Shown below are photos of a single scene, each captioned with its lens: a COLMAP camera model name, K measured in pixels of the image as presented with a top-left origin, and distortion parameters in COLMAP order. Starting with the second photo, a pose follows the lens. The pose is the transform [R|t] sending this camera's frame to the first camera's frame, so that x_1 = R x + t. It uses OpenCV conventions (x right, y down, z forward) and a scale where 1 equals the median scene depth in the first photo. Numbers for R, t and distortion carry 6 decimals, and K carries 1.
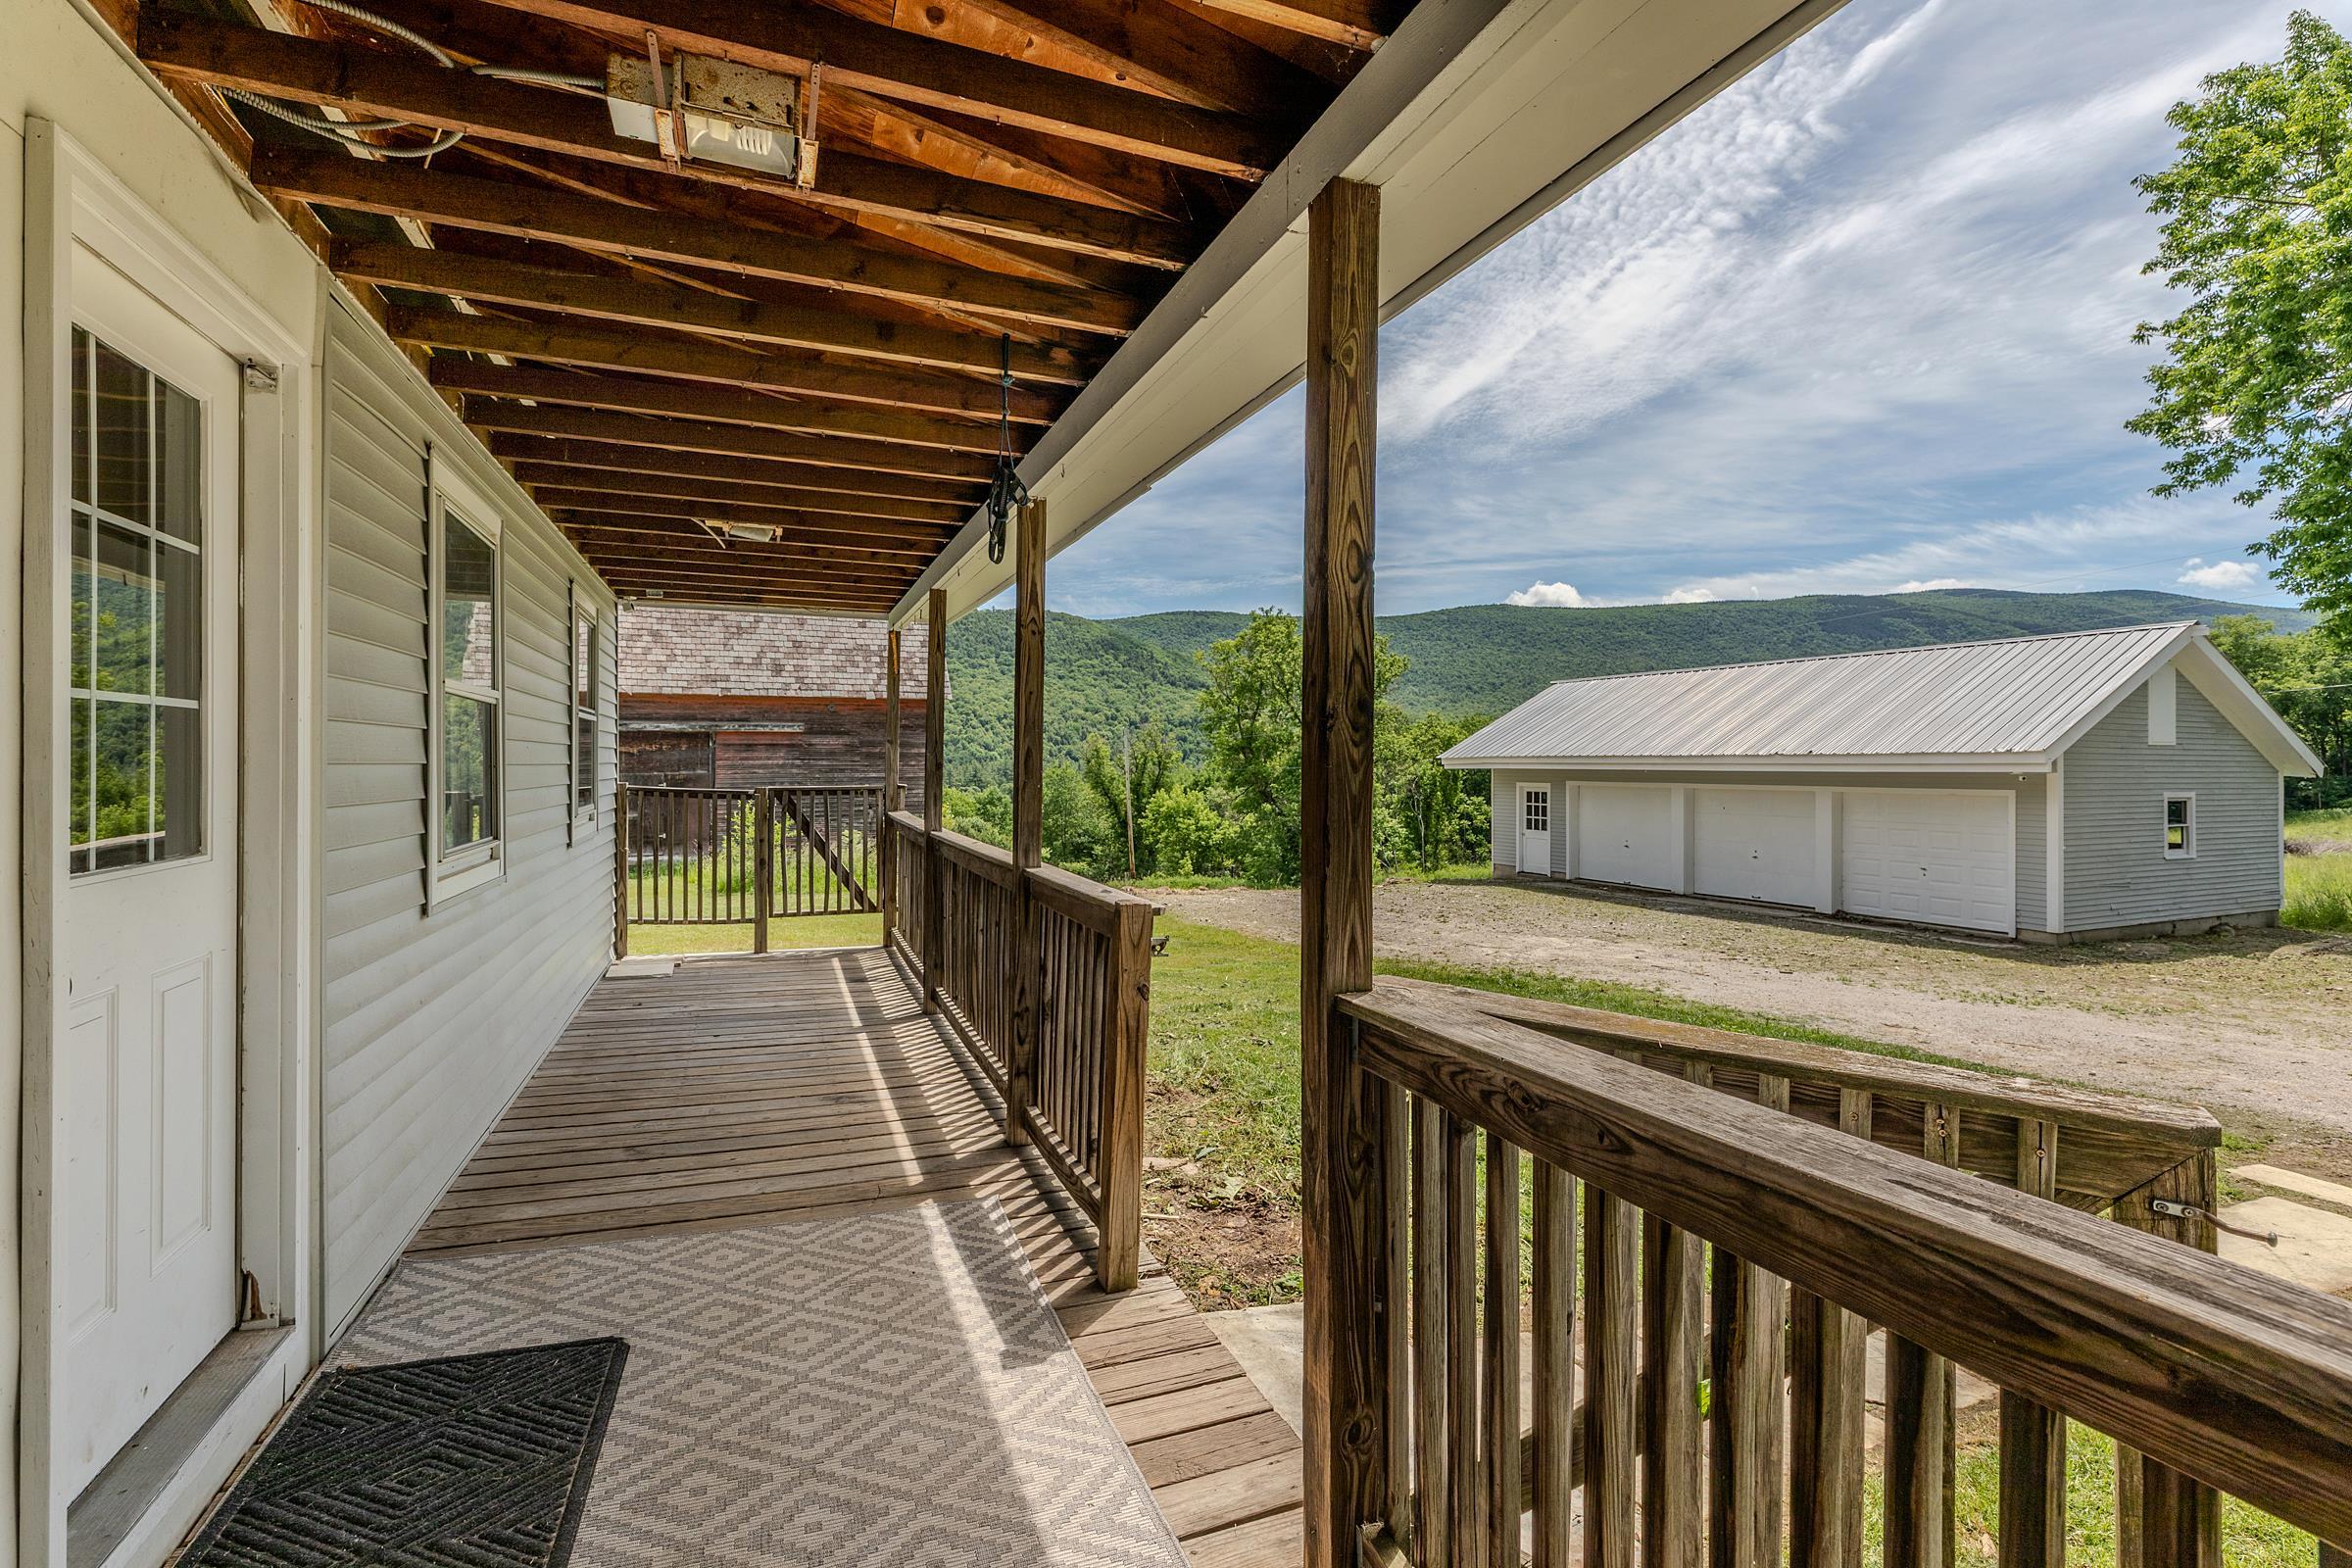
lens RADIAL K [[1070.2, 0, 1179.3], [0, 1070.2, 771.8], [0, 0, 1]] dist [-0.000447, -0.000035]
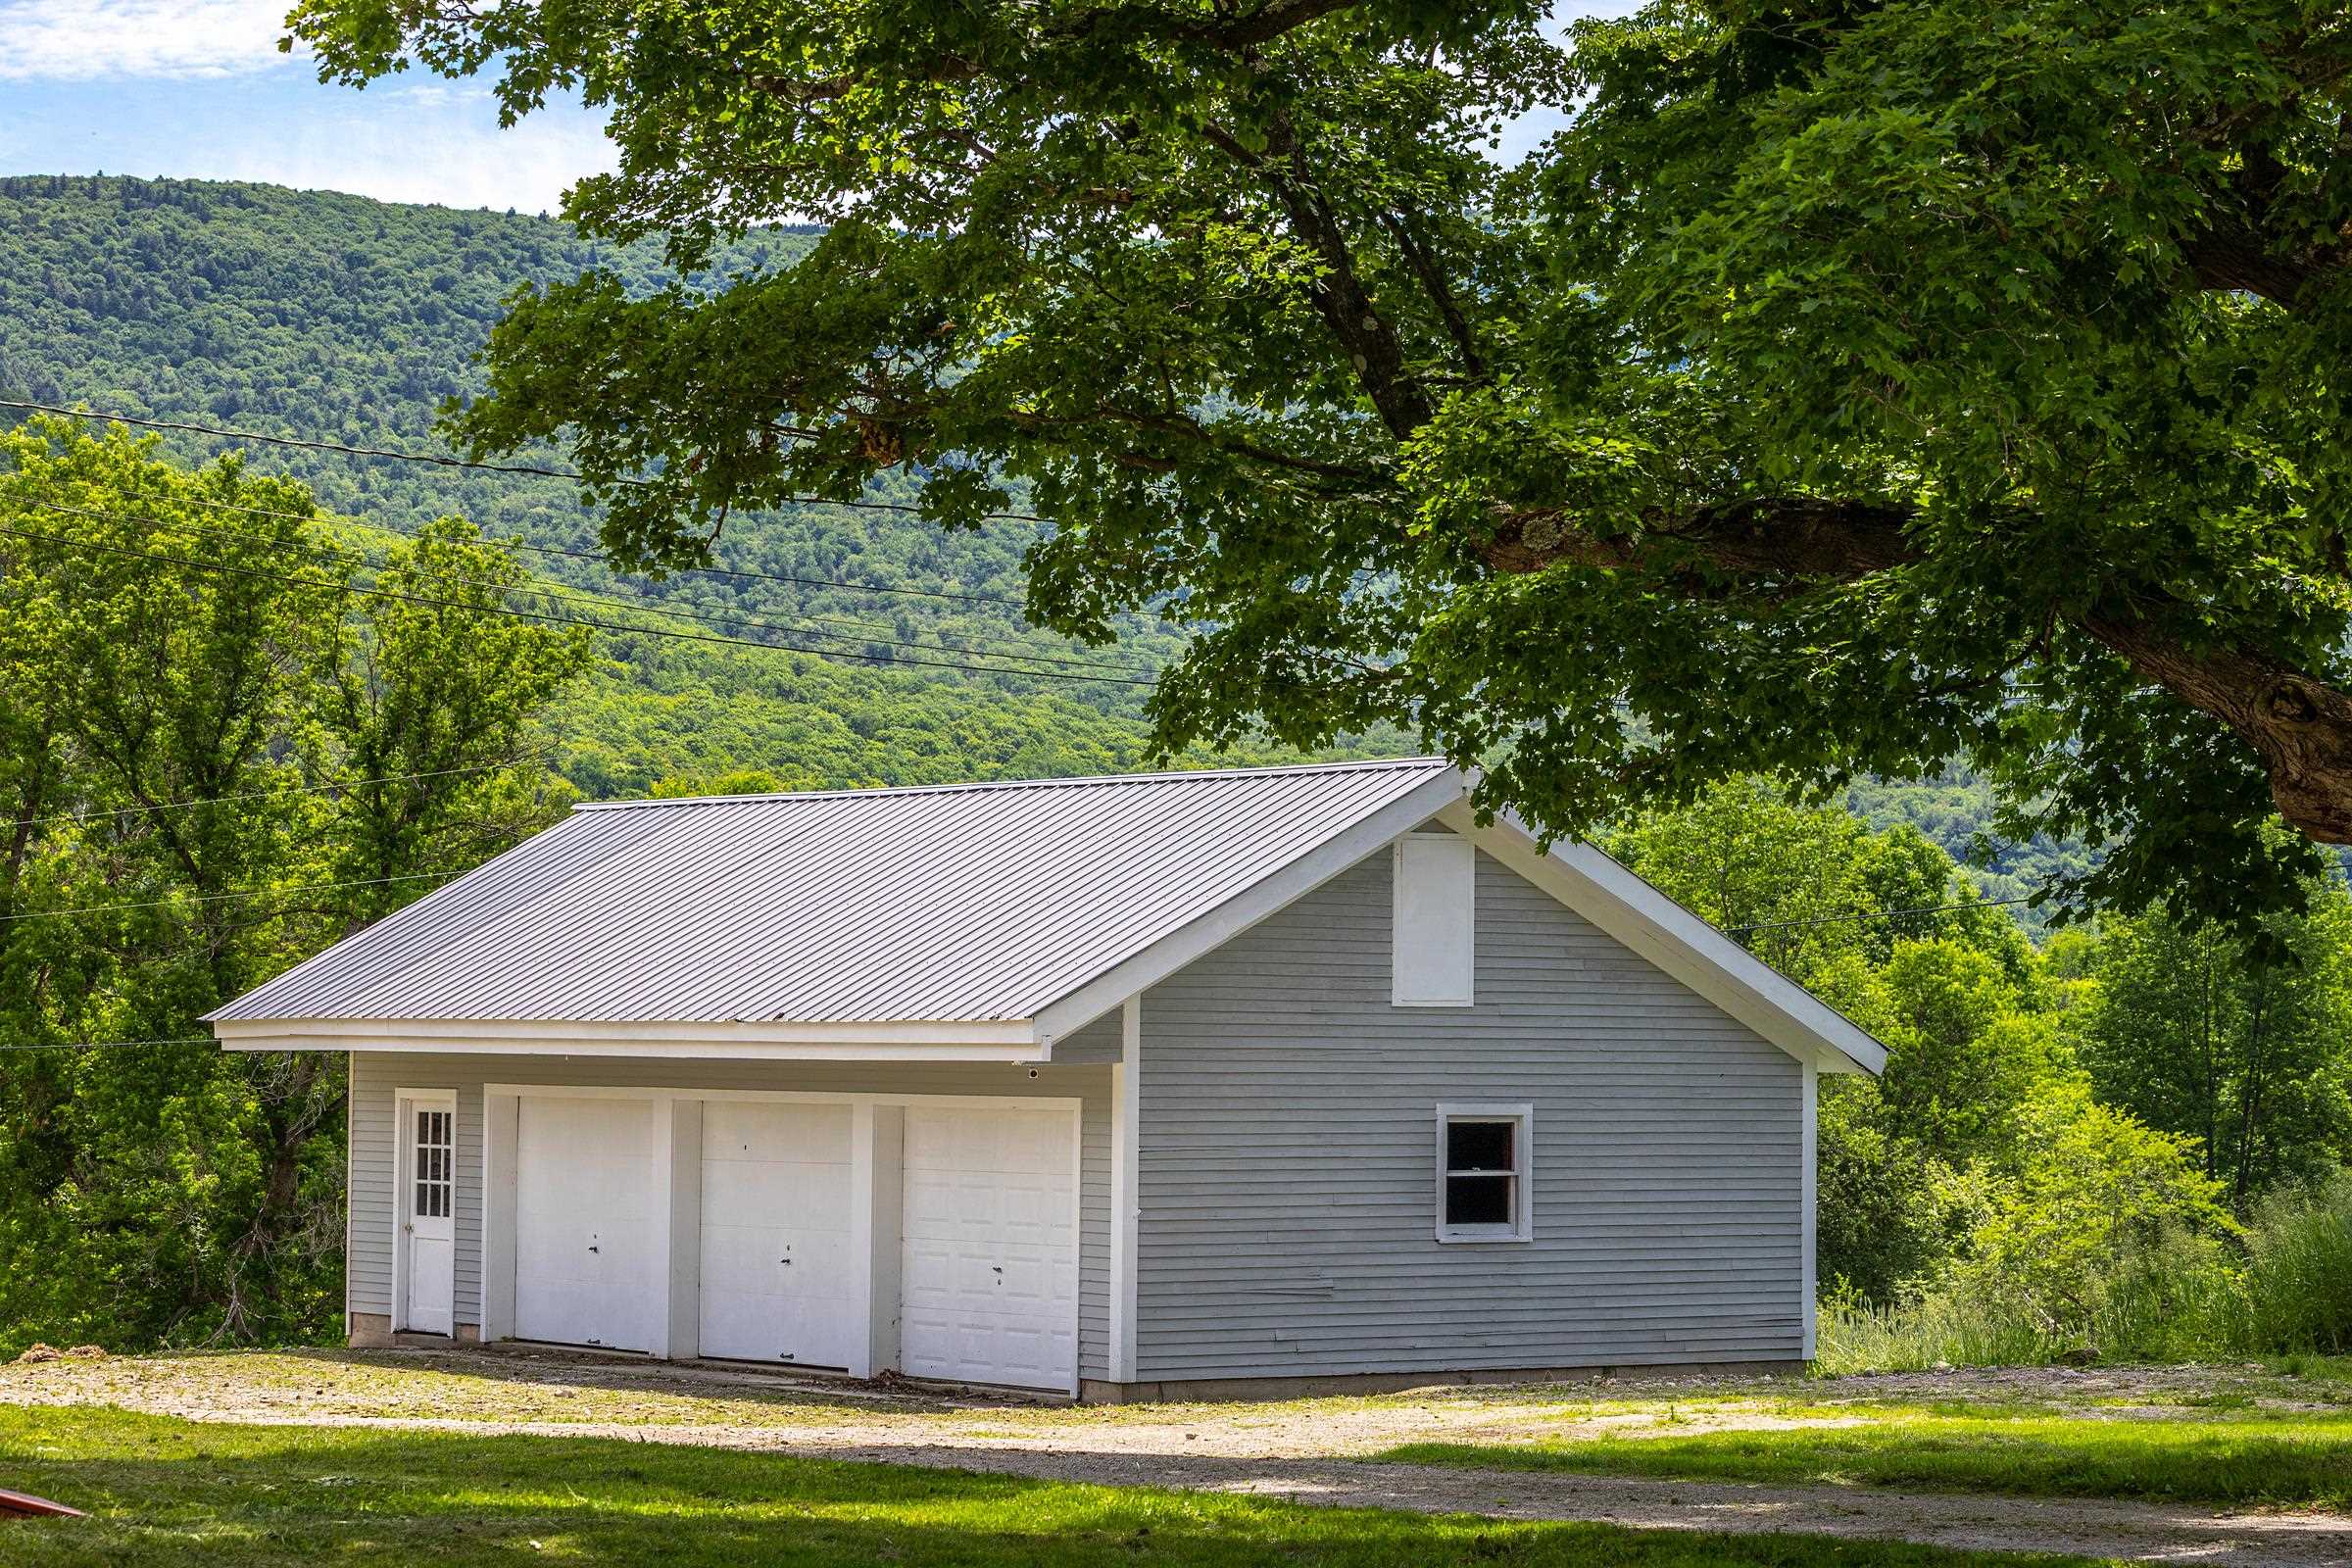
lens RADIAL K [[5989.6, 0, 1175.7], [0, 5989.6, 784.5], [0, 0, 1]] dist [0.021238, 0.000000]
pose [[0.983342, 0.011852, 0.181376, 0.206930], [-0.003349, 0.998884, -0.047114, 0.001813], [-0.181732, 0.045722, 0.982285, -1.112584]]
